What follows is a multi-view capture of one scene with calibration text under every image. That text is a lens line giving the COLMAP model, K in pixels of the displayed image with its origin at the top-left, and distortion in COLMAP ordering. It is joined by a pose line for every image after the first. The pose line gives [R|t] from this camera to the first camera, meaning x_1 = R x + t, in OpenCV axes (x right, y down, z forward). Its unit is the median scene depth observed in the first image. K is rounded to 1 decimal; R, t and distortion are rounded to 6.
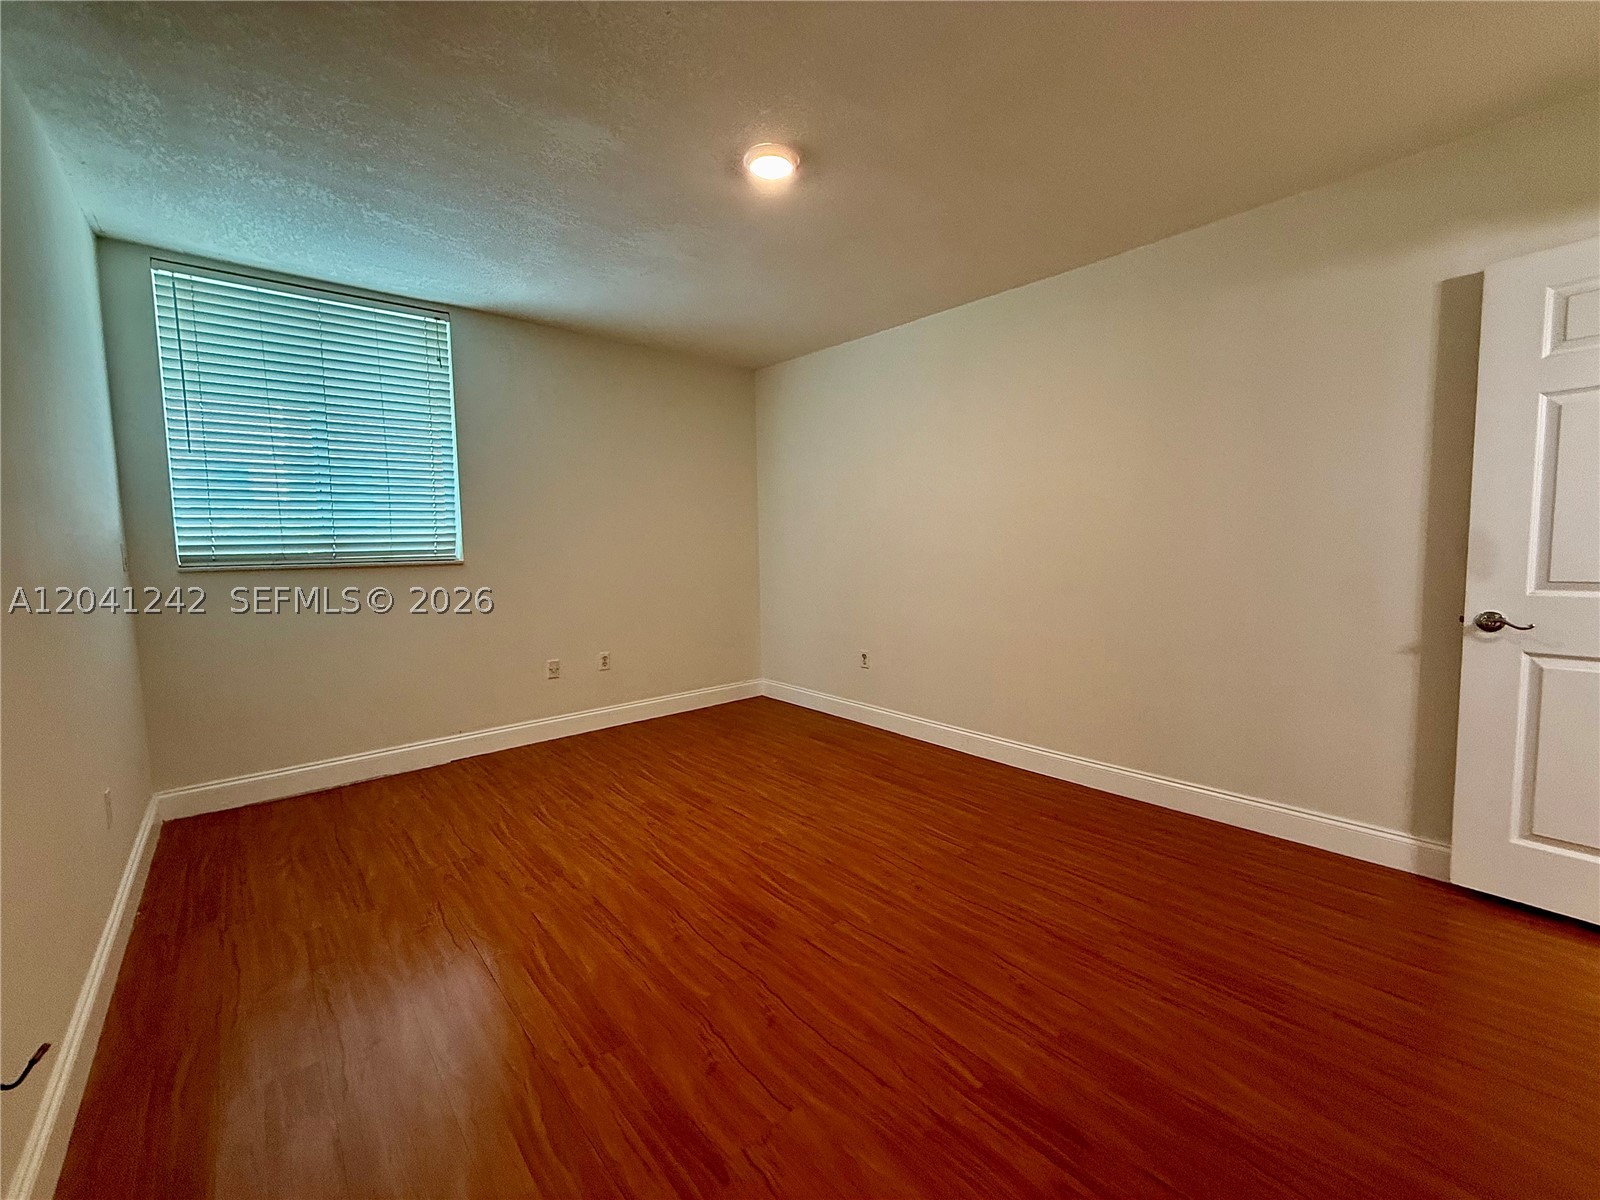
lens RADIAL K [[637.9, 0, 792.8], [0, 637.9, 599.0], [0, 0, 1]] dist [0.000050, 0.000188]
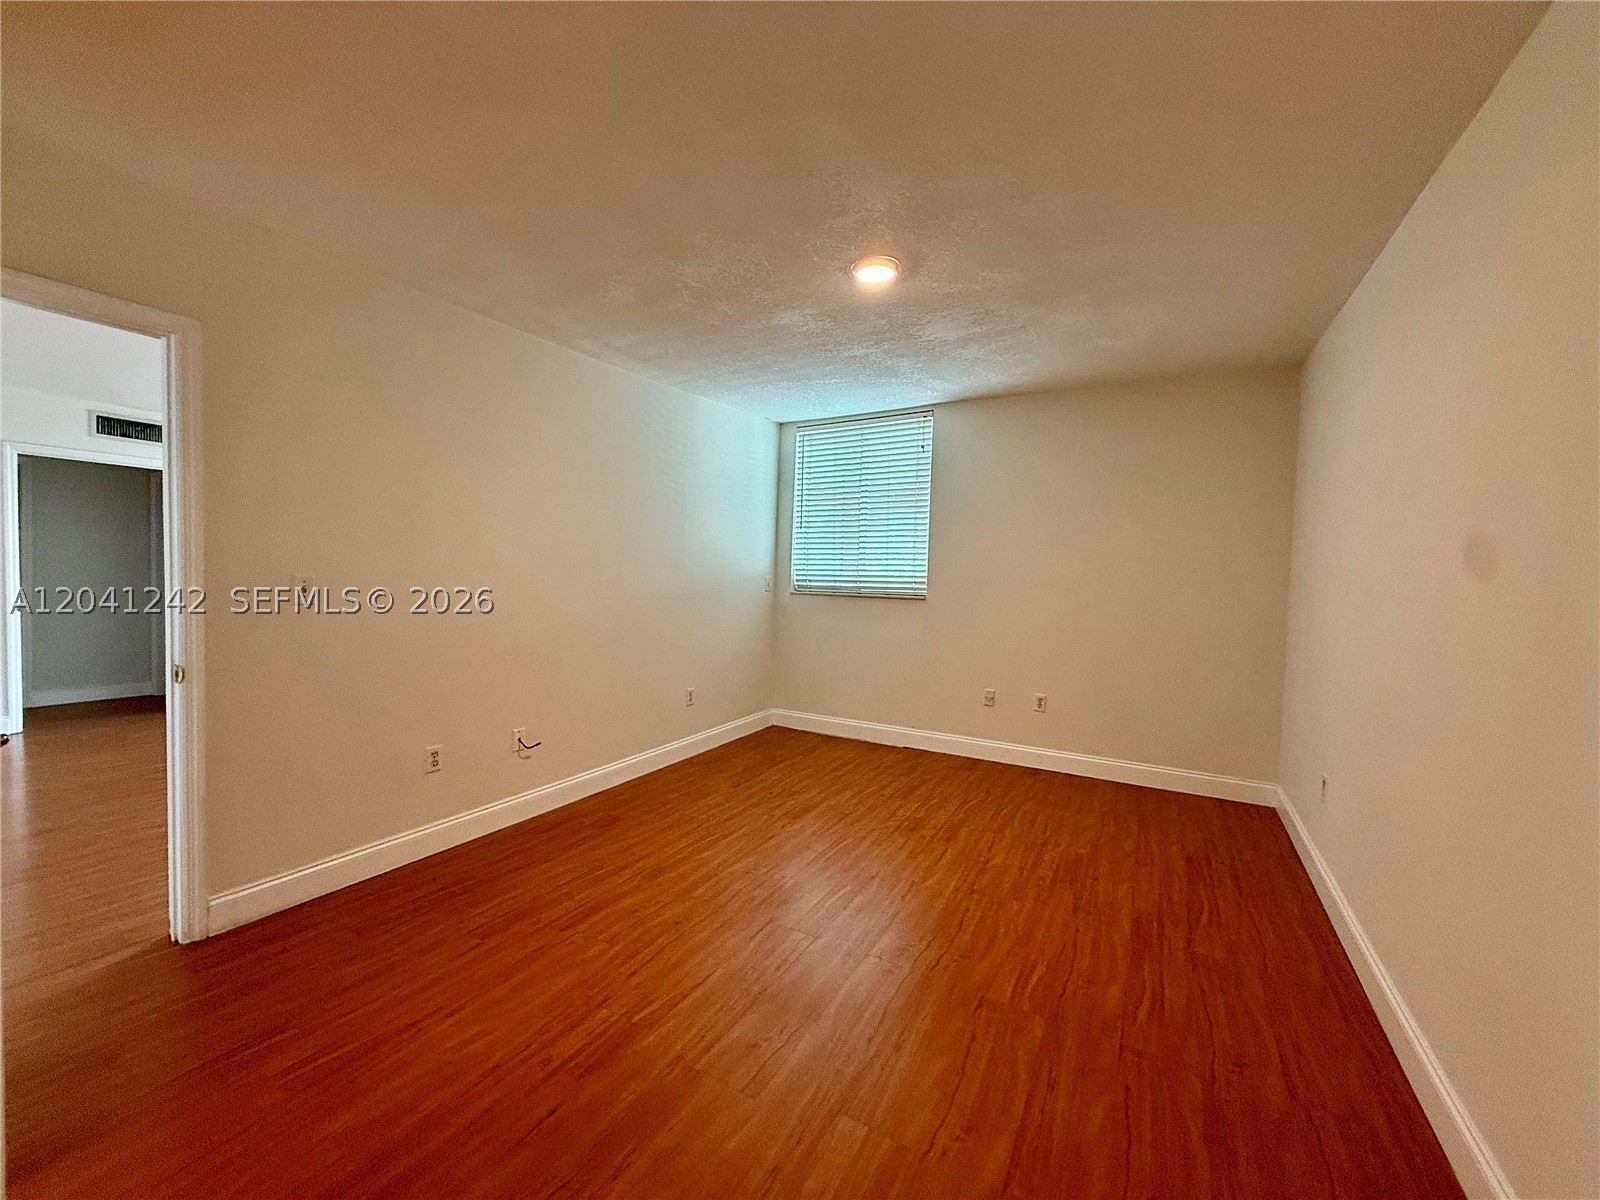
lens RADIAL K [[637.9, 0, 792.8], [0, 637.9, 599.0], [0, 0, 1]] dist [0.000050, 0.000188]
pose [[0.328190, 0.063607, -0.942468, 0.881387], [-0.110909, 0.993424, 0.028425, -0.088965], [0.938078, 0.095199, 0.333087, 0.446373]]
